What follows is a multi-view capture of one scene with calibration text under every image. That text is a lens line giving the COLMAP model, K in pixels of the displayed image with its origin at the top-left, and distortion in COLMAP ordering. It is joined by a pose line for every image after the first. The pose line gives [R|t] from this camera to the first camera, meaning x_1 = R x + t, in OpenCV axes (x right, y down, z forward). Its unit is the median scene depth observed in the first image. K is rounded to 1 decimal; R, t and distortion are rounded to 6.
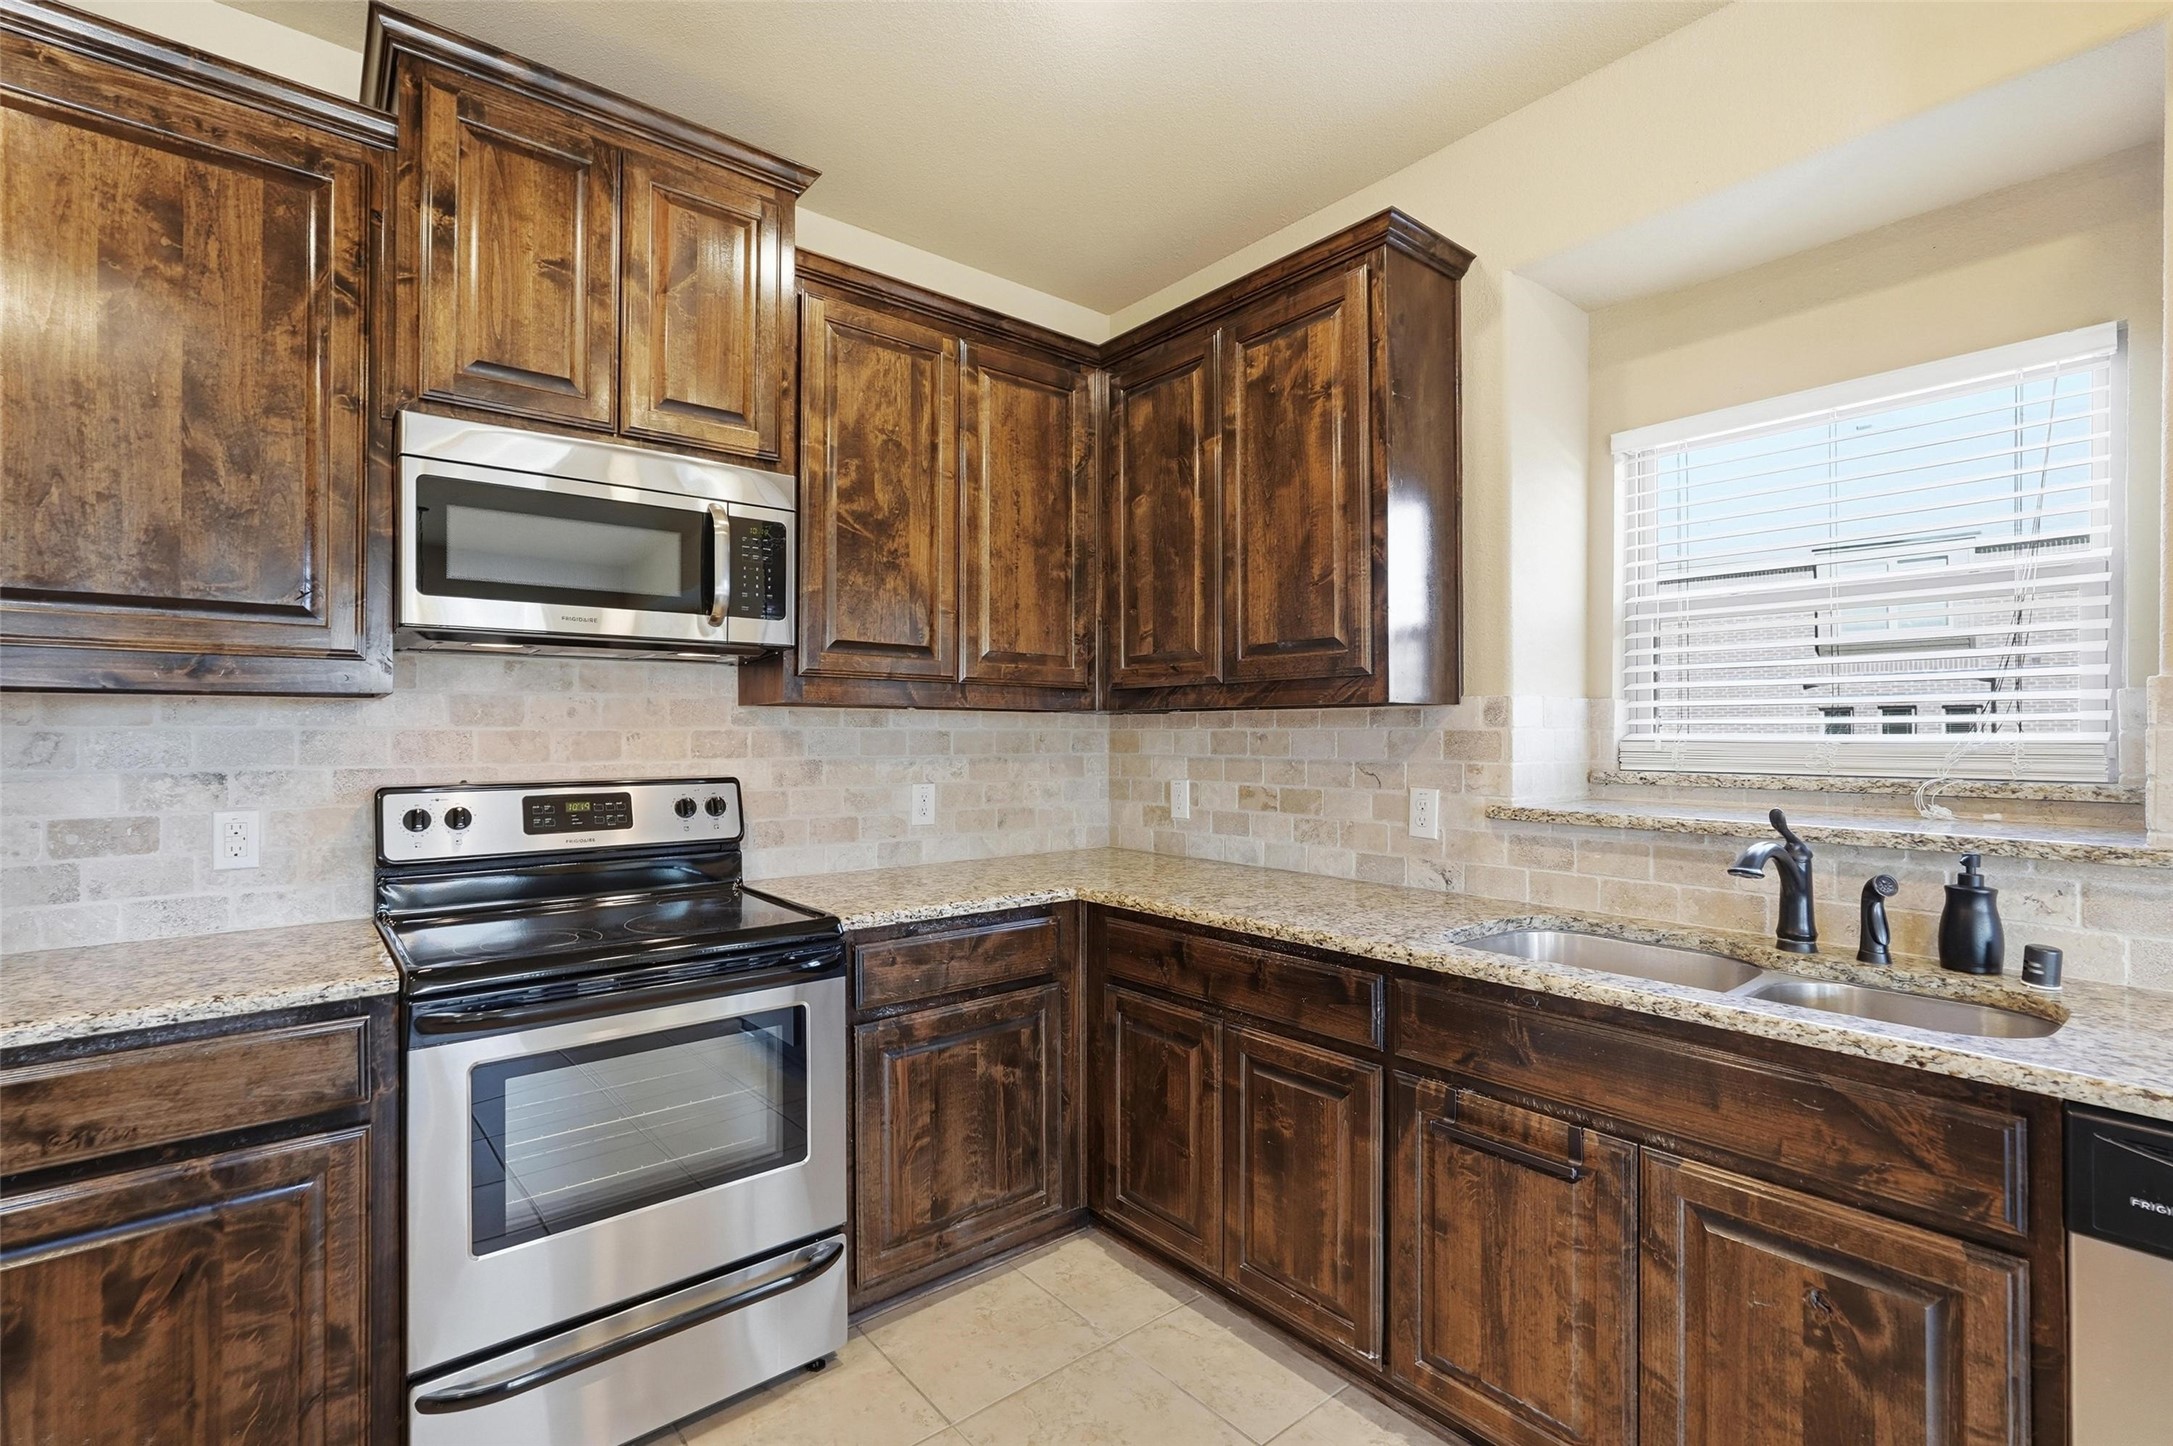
lens RADIAL K [[971.4, 0, 1083.9], [0, 971.4, 726.0], [0, 0, 1]] dist [-0.014661, 0.006677]
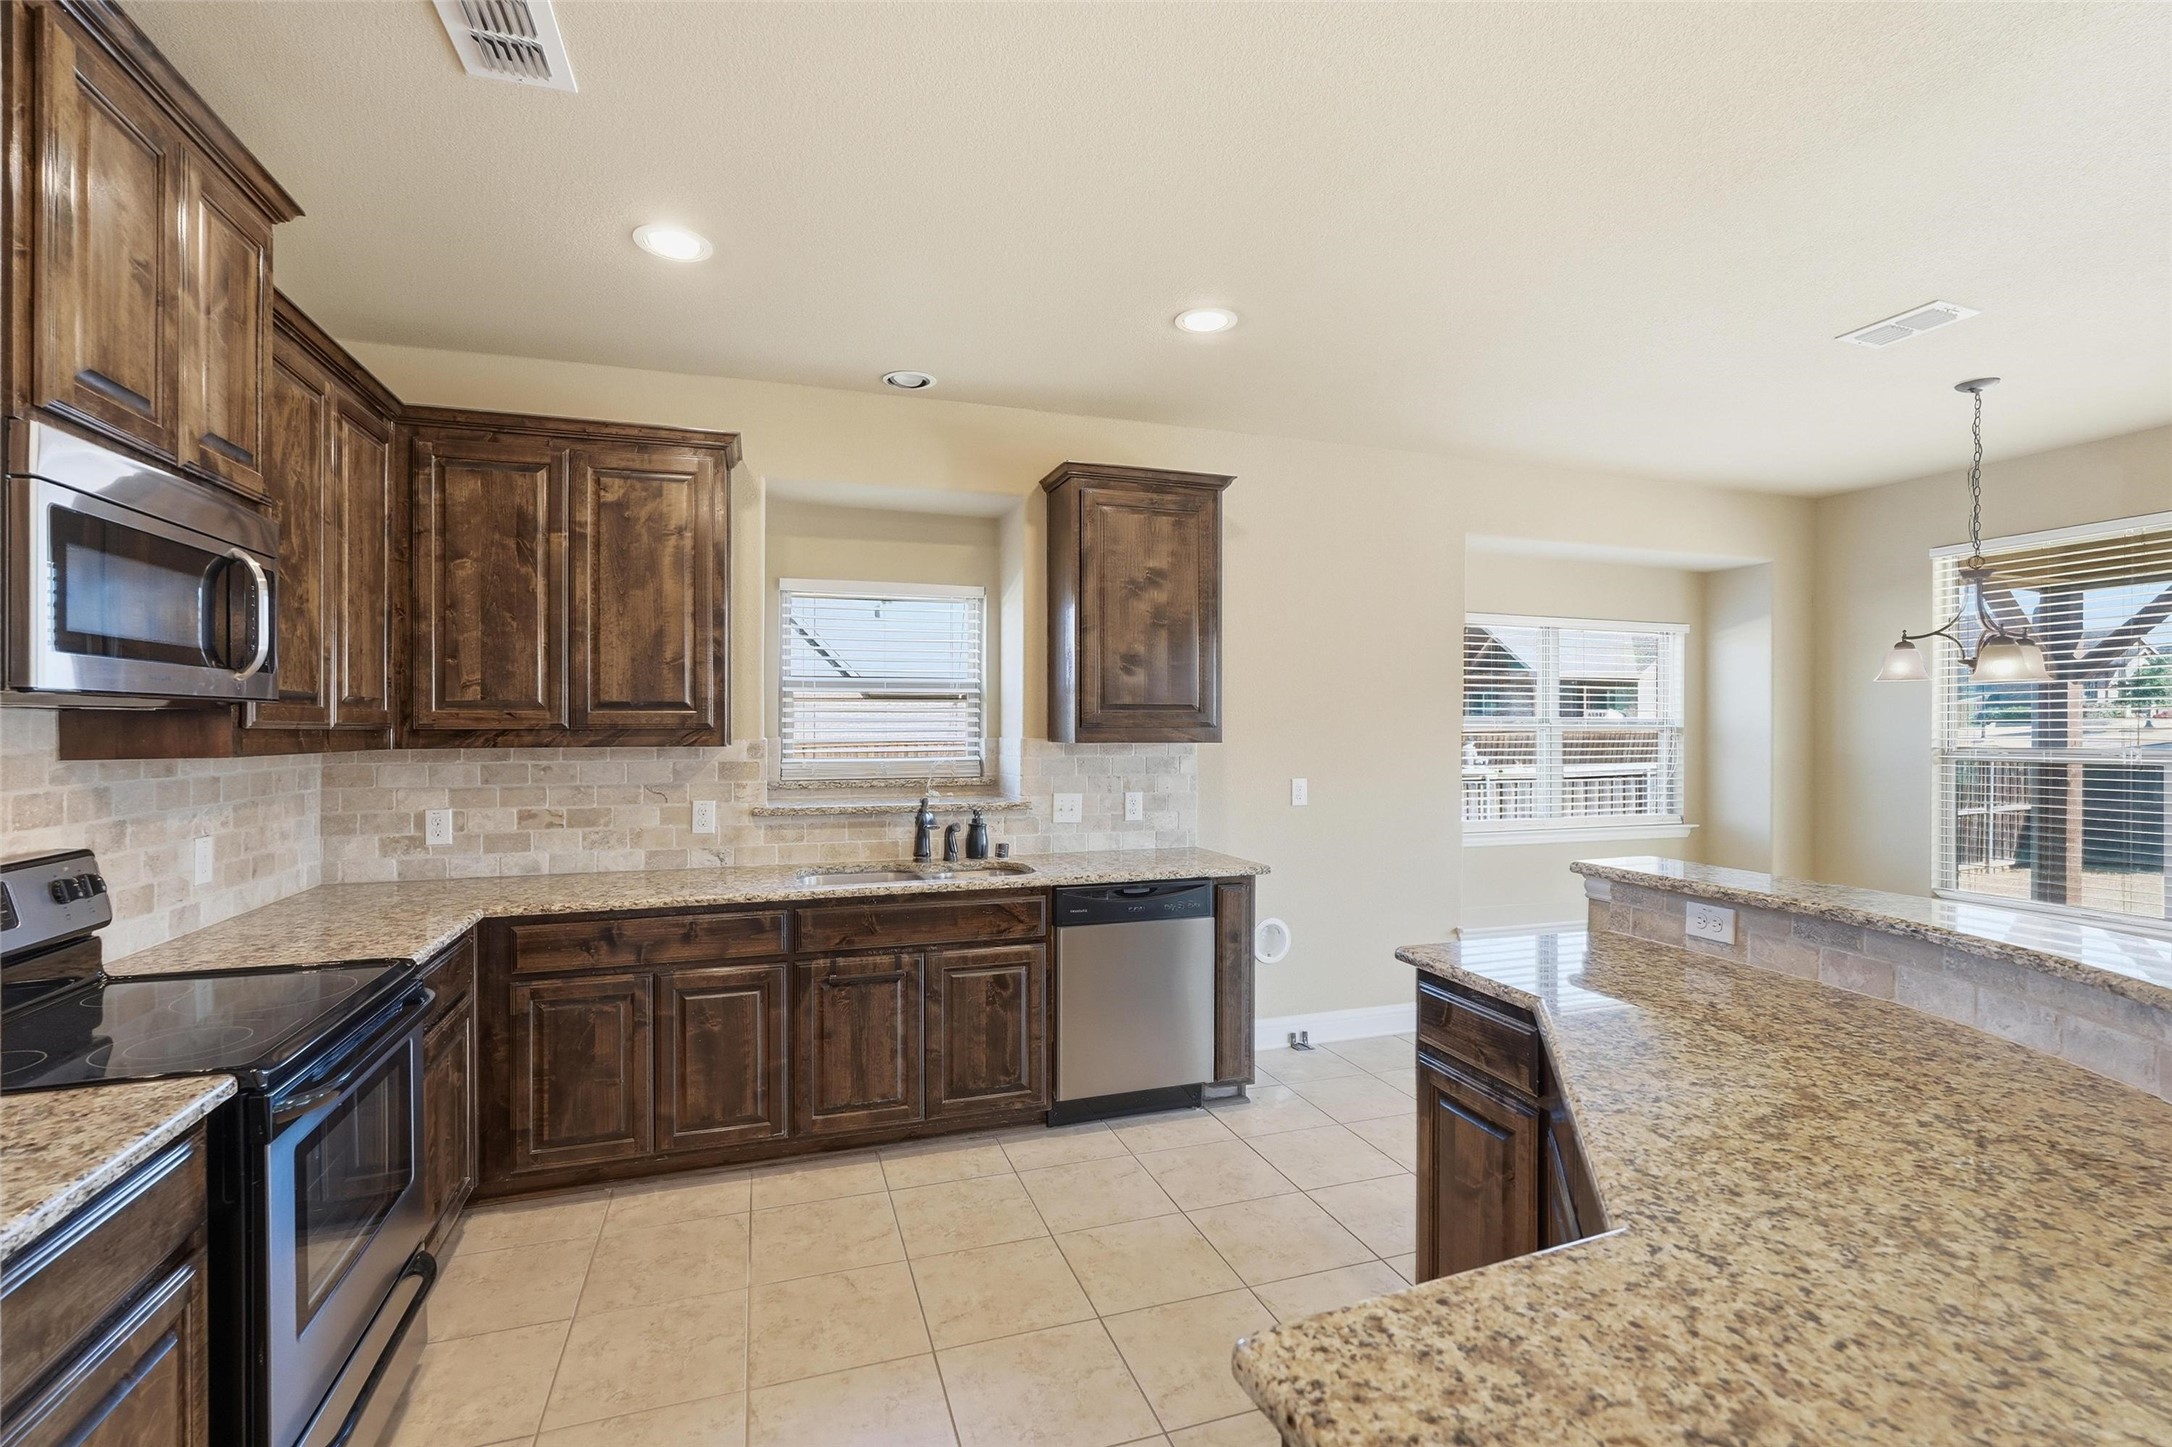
lens RADIAL K [[970.9, 0, 1074.5], [0, 970.9, 724.1], [0, 0, 1]] dist [-0.014661, 0.006677]
pose [[0.356928, -0.000202, 0.934132, -0.885387], [-0.006246, 0.999977, 0.002602, -0.064330], [-0.934111, -0.006763, 0.356919, -0.073911]]
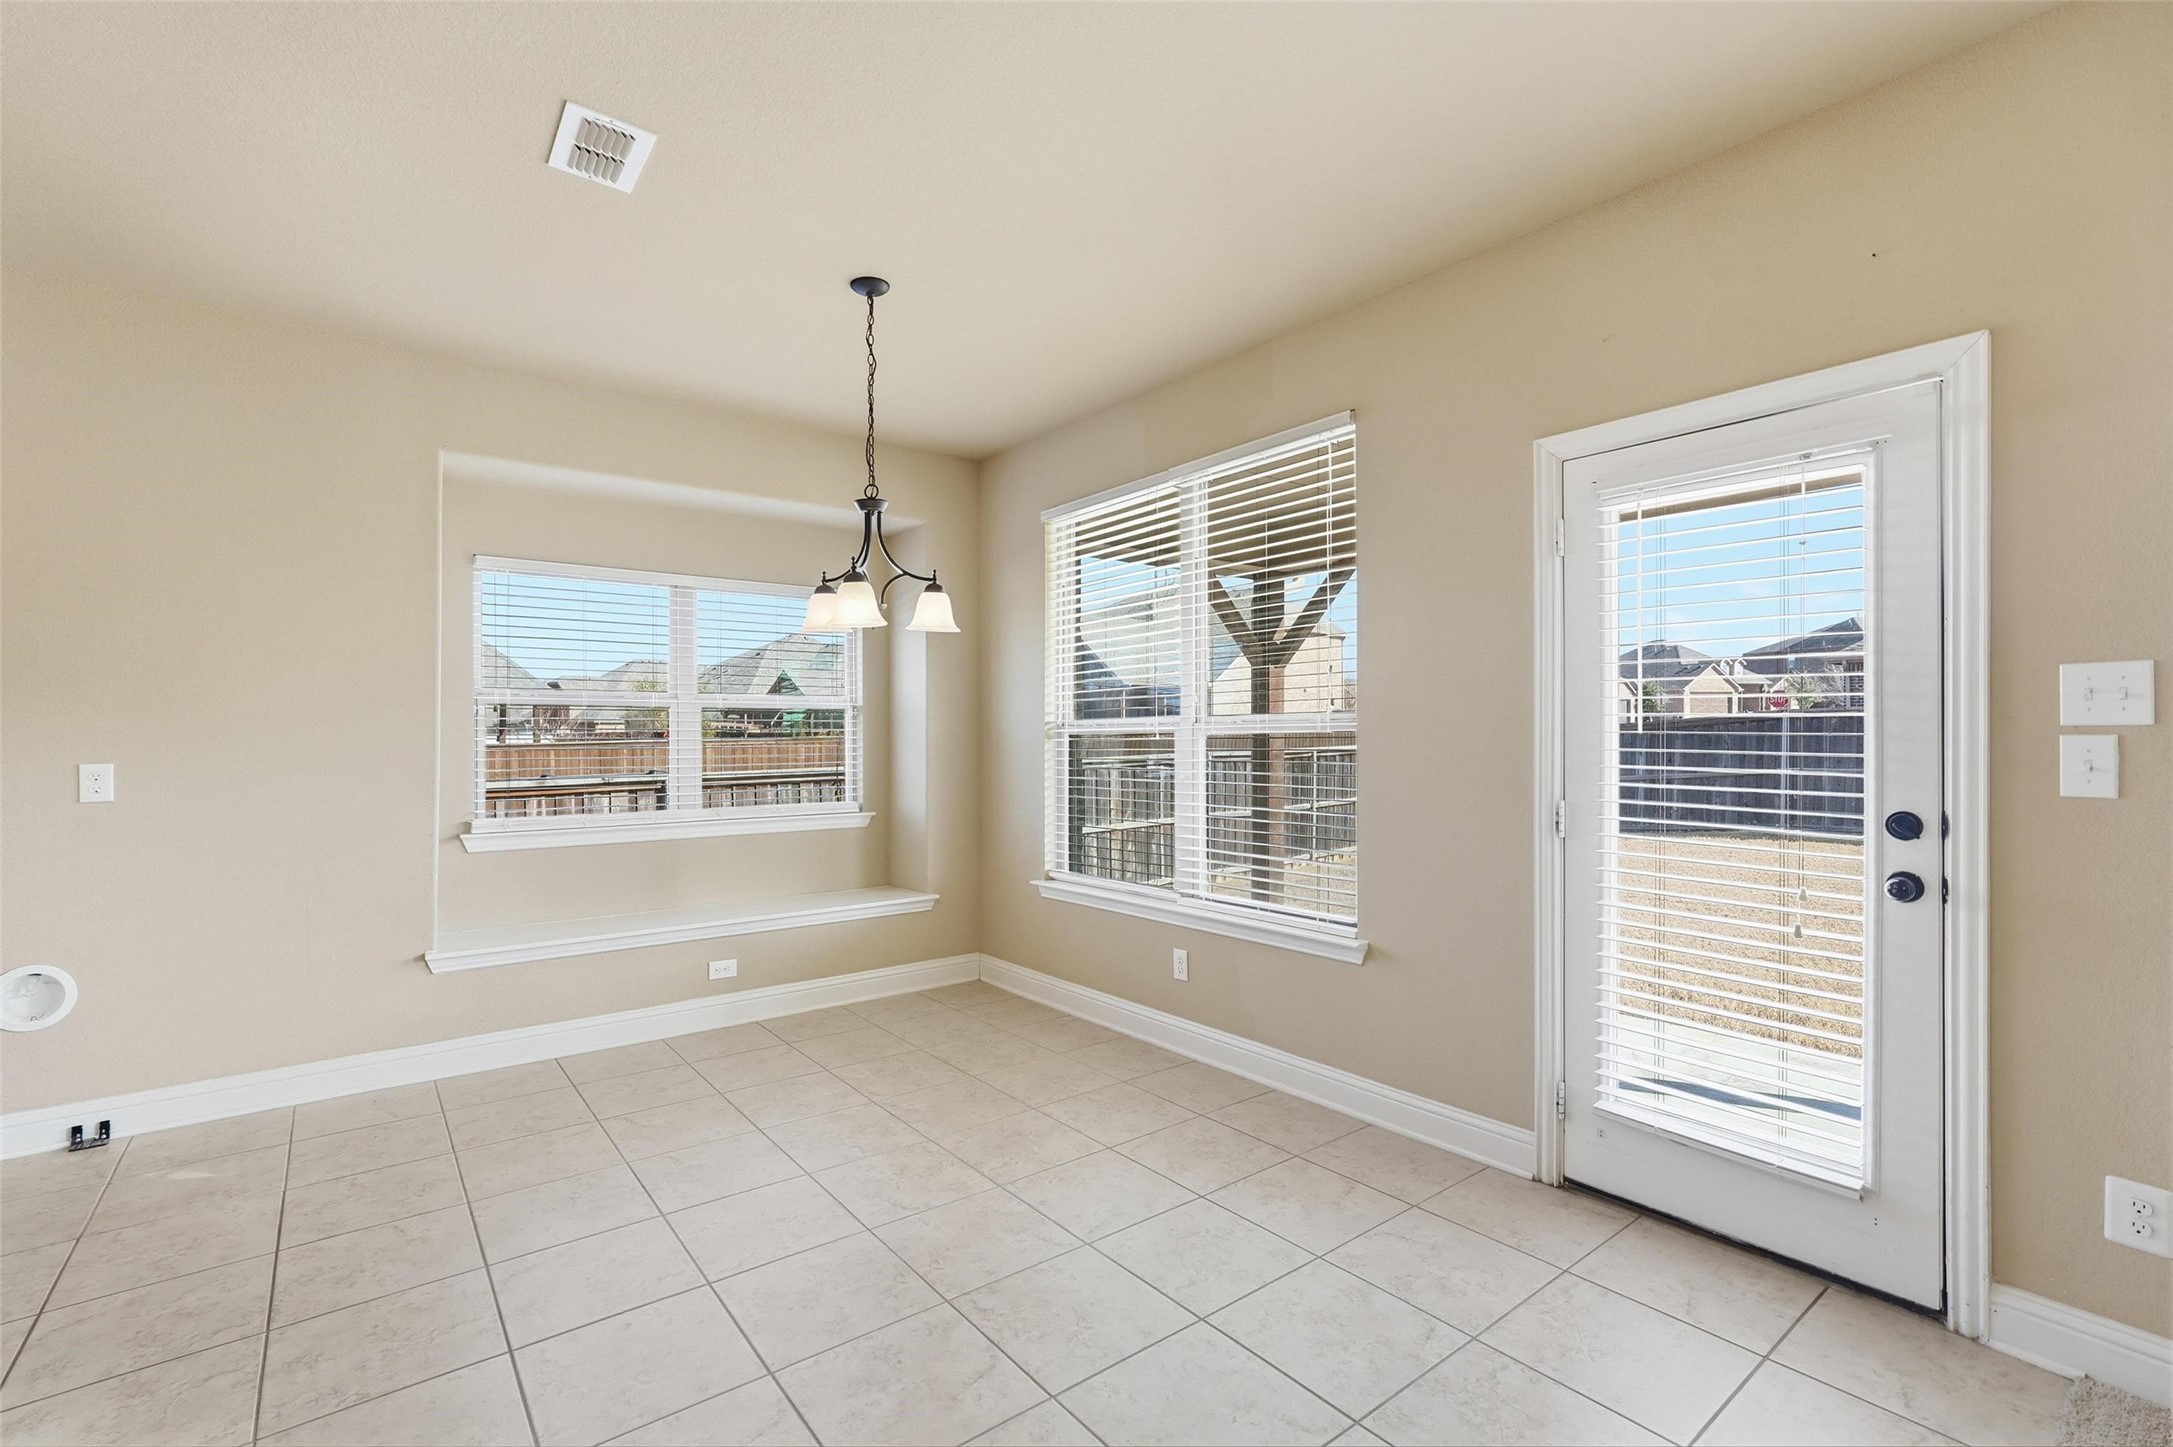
lens RADIAL K [[971.4, 0, 1075.1], [0, 971.4, 726.4], [0, 0, 1]] dist [-0.014661, 0.006677]
pose [[0.027541, 0.003308, 0.999615, -0.243444], [-0.000302, 0.999995, -0.003301, -0.003763], [-0.999621, -0.000211, 0.027542, -1.217799]]
